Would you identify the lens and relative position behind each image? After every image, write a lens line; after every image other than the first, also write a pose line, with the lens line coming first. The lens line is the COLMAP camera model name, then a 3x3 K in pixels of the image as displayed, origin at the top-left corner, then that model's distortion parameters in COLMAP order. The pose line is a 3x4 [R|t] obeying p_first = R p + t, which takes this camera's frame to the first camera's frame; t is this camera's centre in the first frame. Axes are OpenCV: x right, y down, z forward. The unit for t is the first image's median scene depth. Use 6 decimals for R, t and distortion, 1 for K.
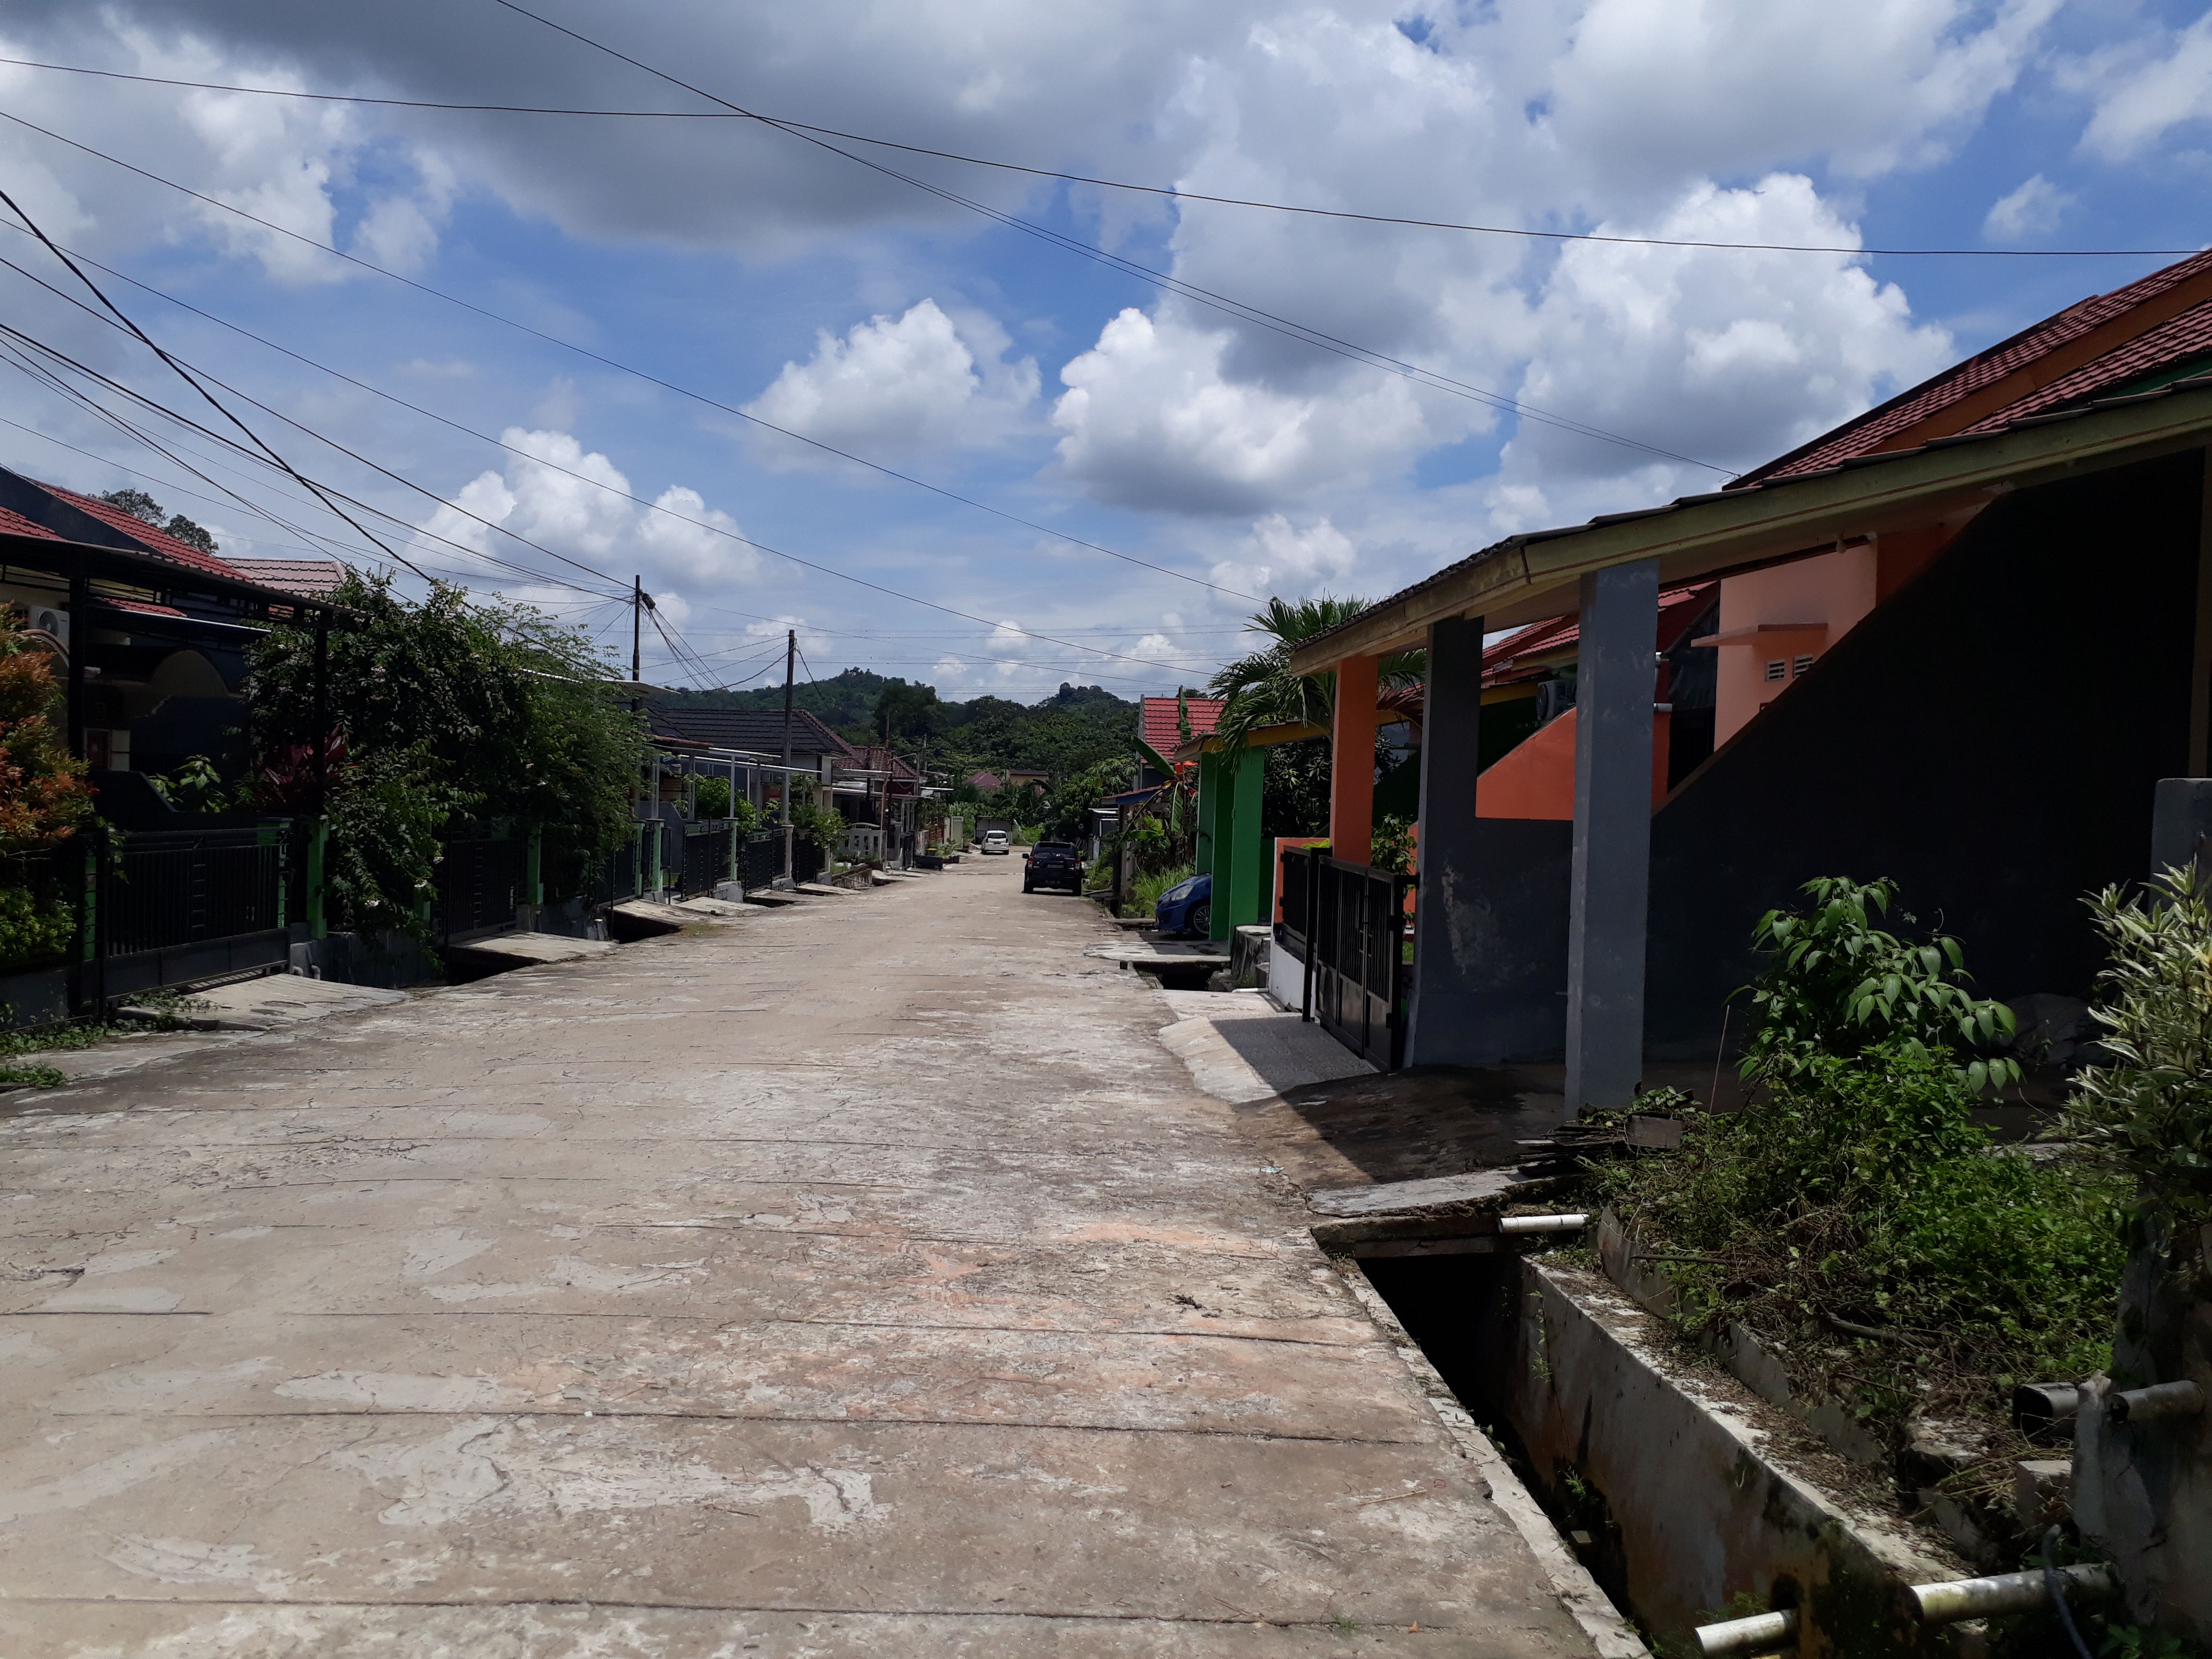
lens RADIAL K [[1762.4, 0, 1105.0], [0, 1762.4, 835.6], [0, 0, 1]] dist [0.024121, -0.008188]
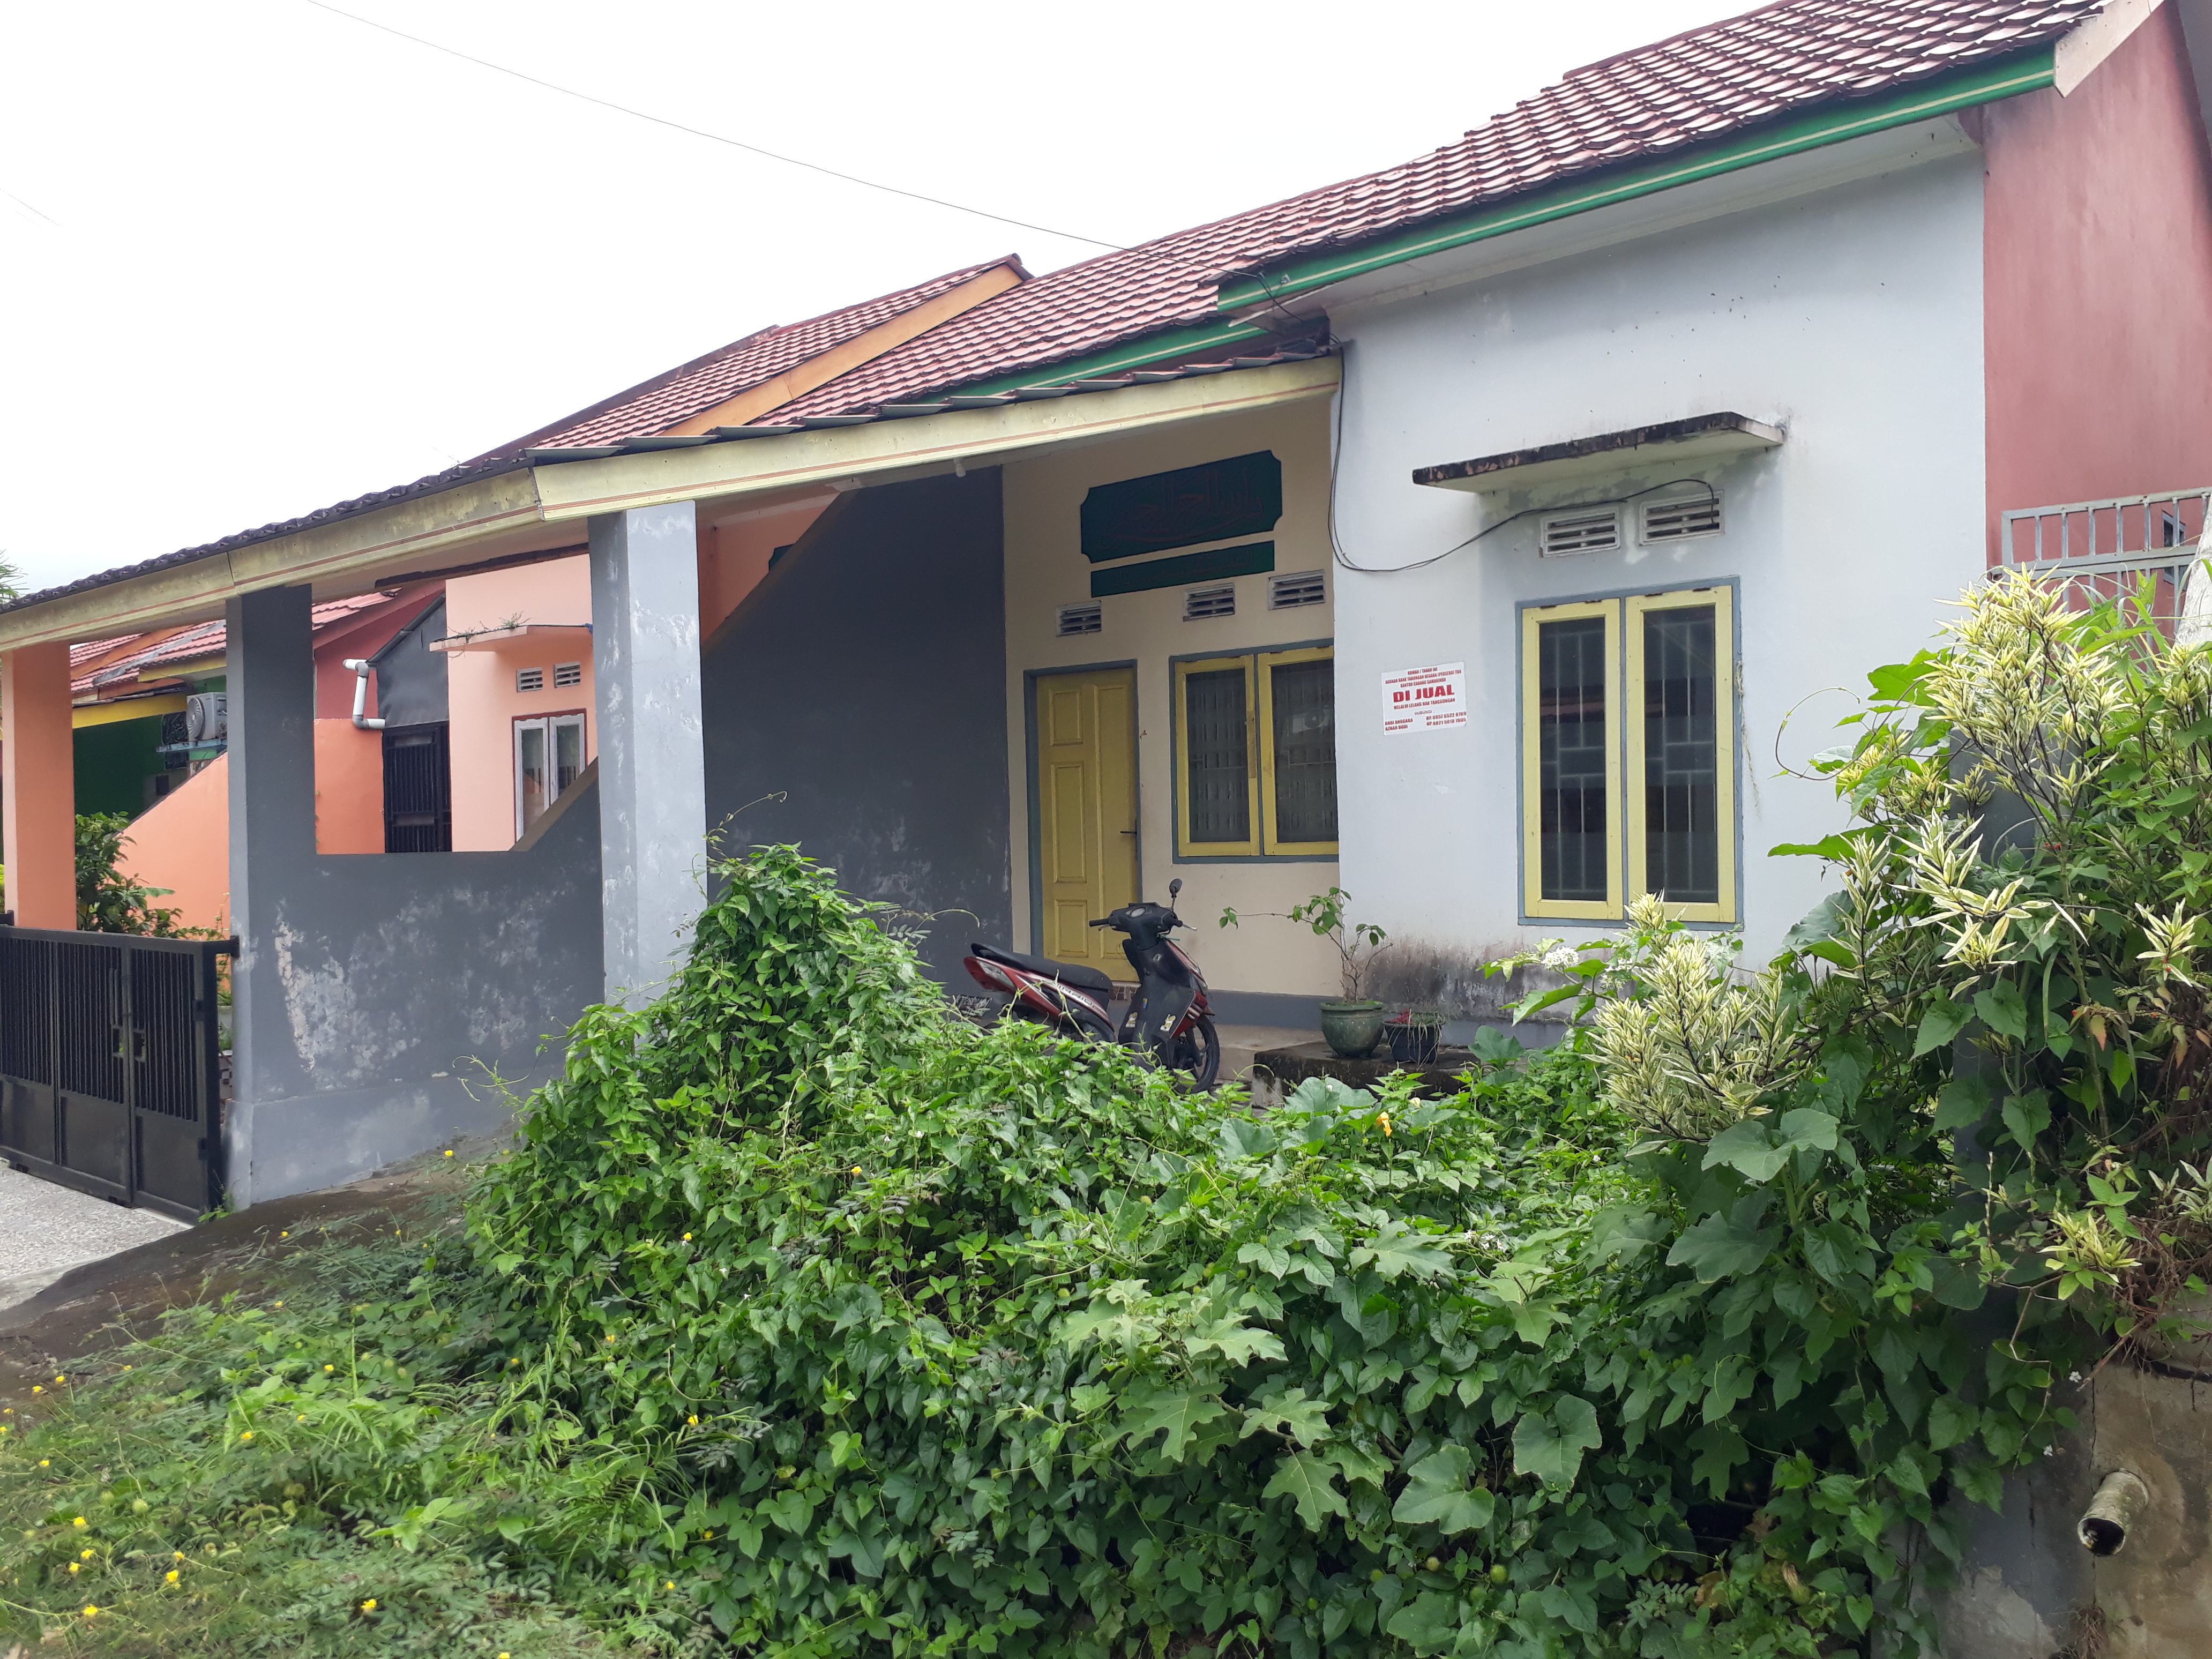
lens RADIAL K [[1774.4, 0, 1106.0], [0, 1774.4, 829.5], [0, 0, 1]] dist [0.021033, -0.003744]
pose [[0.700473, -0.040216, 0.712545, -0.090290], [0.056521, 0.998401, 0.000786, -0.002701], [-0.711438, 0.039723, 0.701626, 0.239754]]
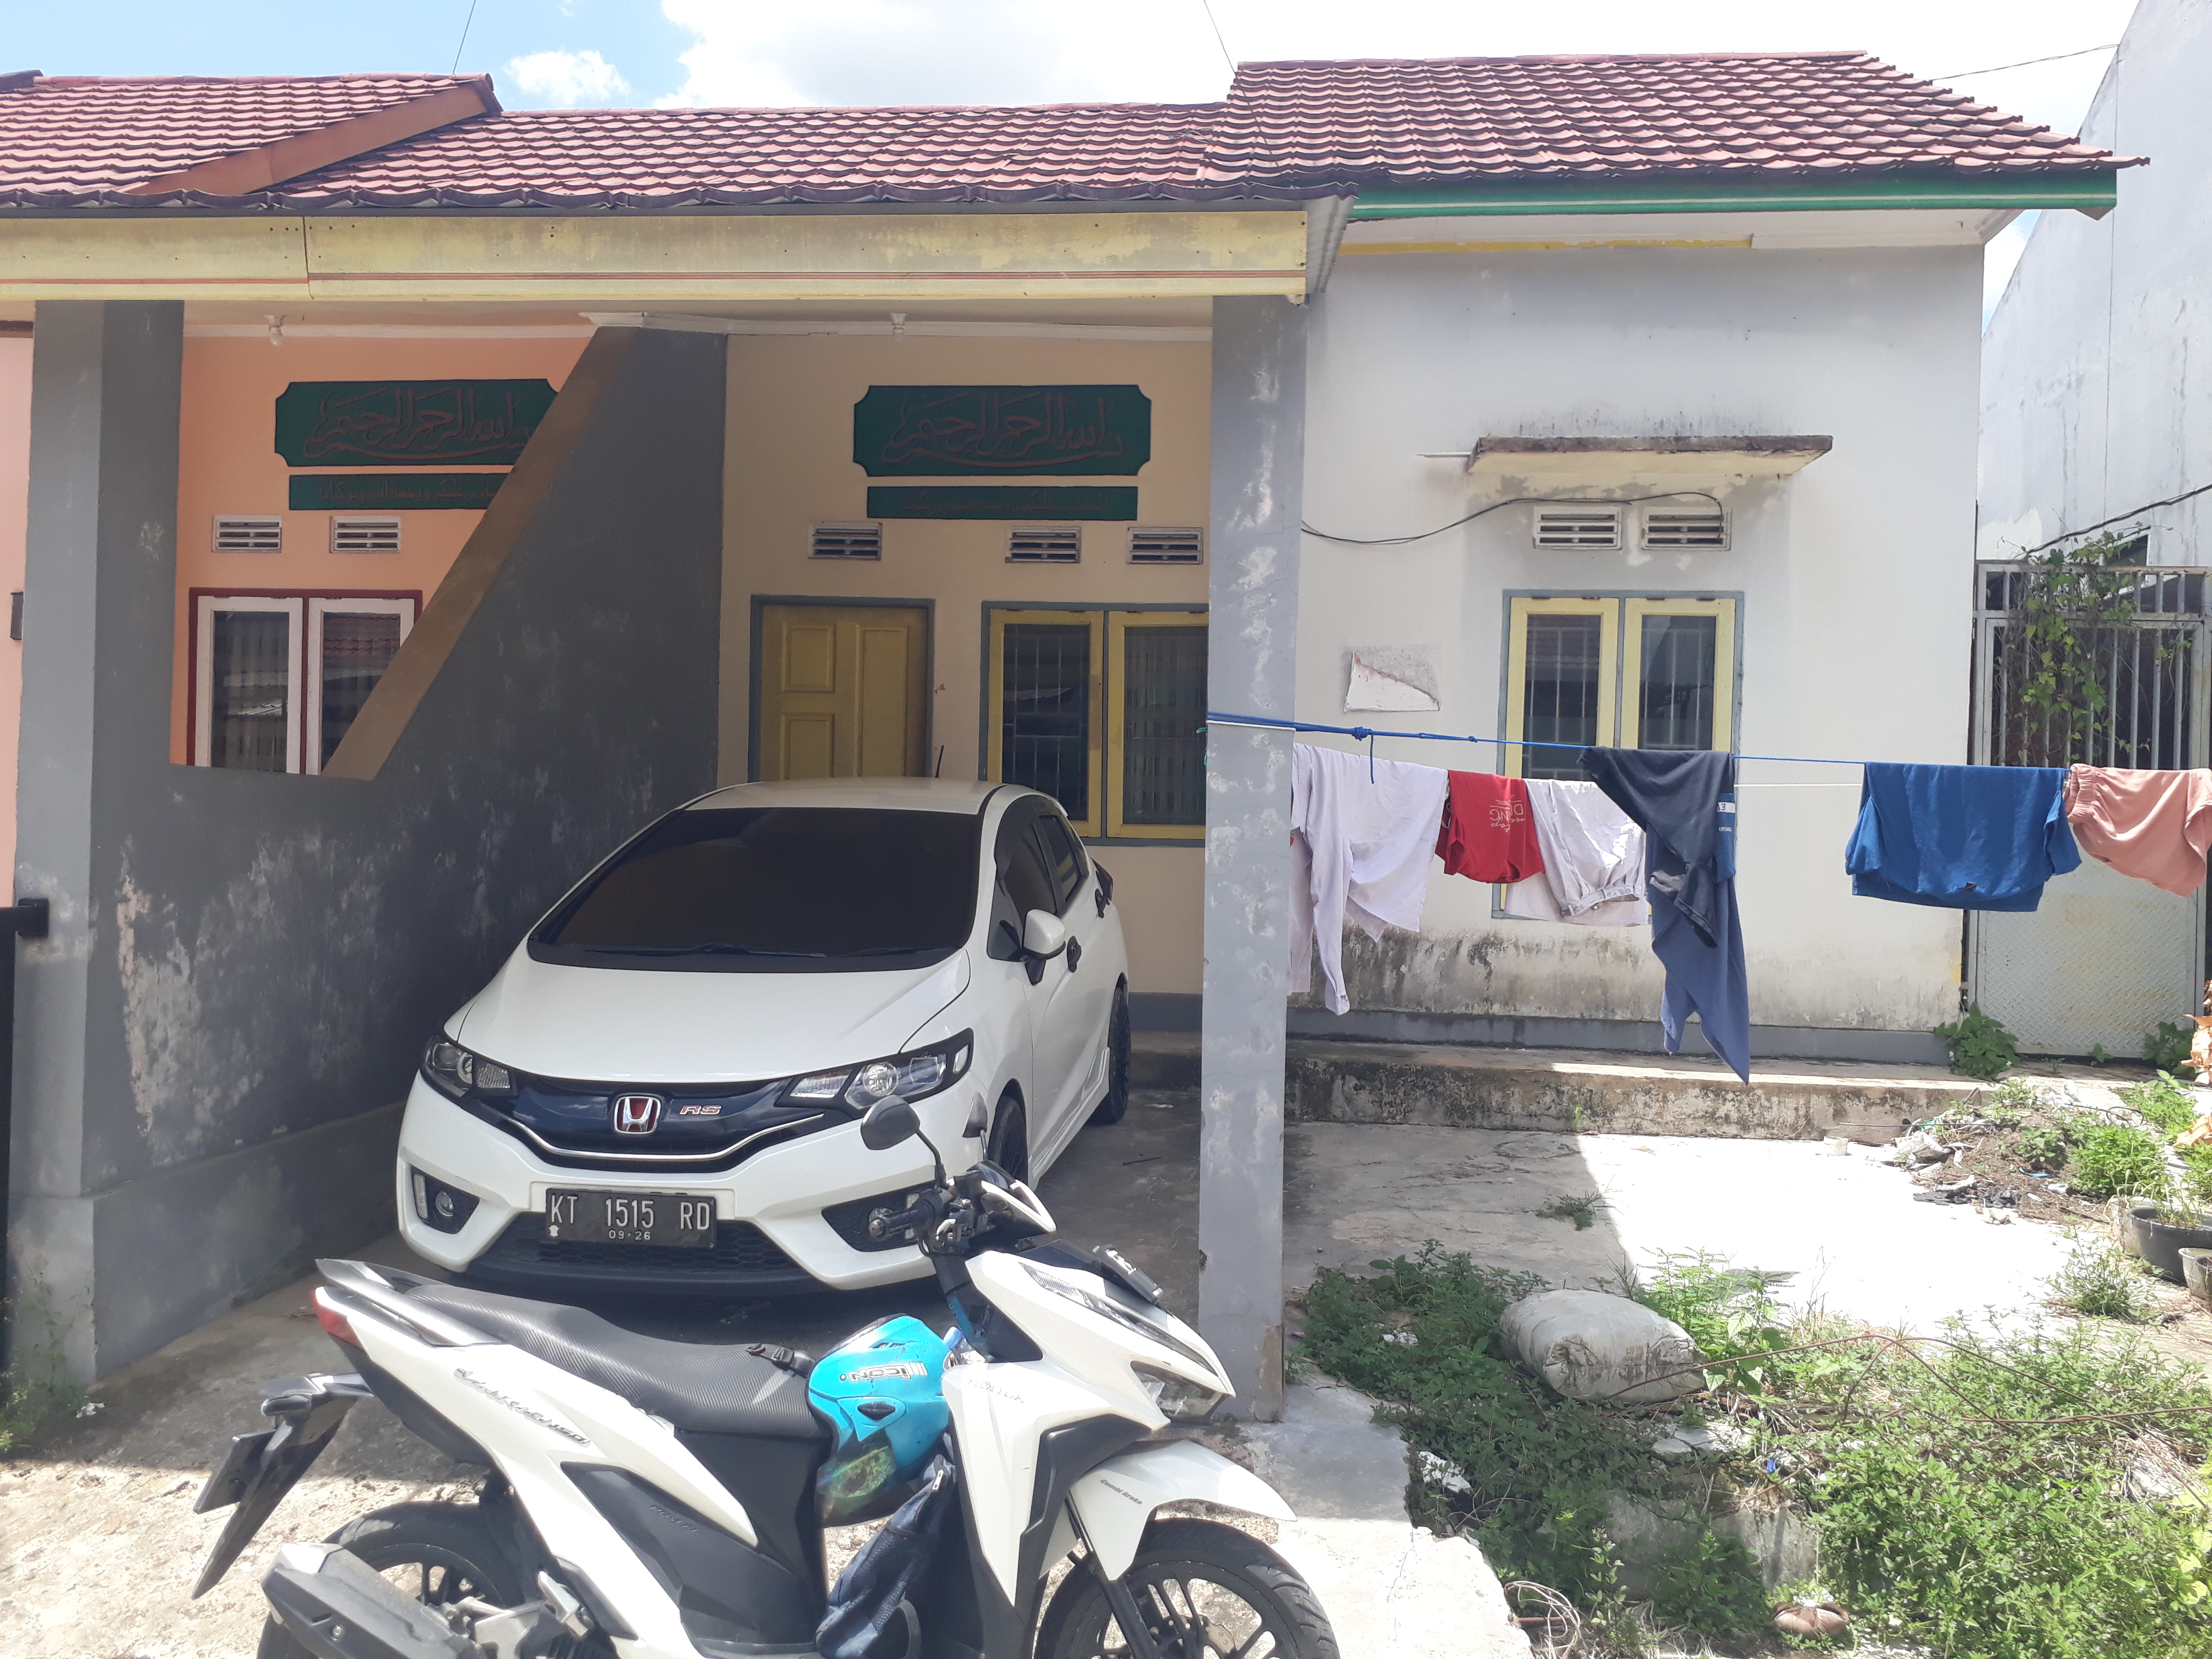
lens RADIAL K [[1767.8, 0, 1096.7], [0, 1767.8, 833.4], [0, 0, 1]] dist [0.030842, -0.039082]
pose [[0.156863, -0.020148, 0.987415, -0.186685], [-0.000122, 0.999791, 0.020420, -0.002271], [-0.987620, -0.003324, 0.156828, 0.705422]]
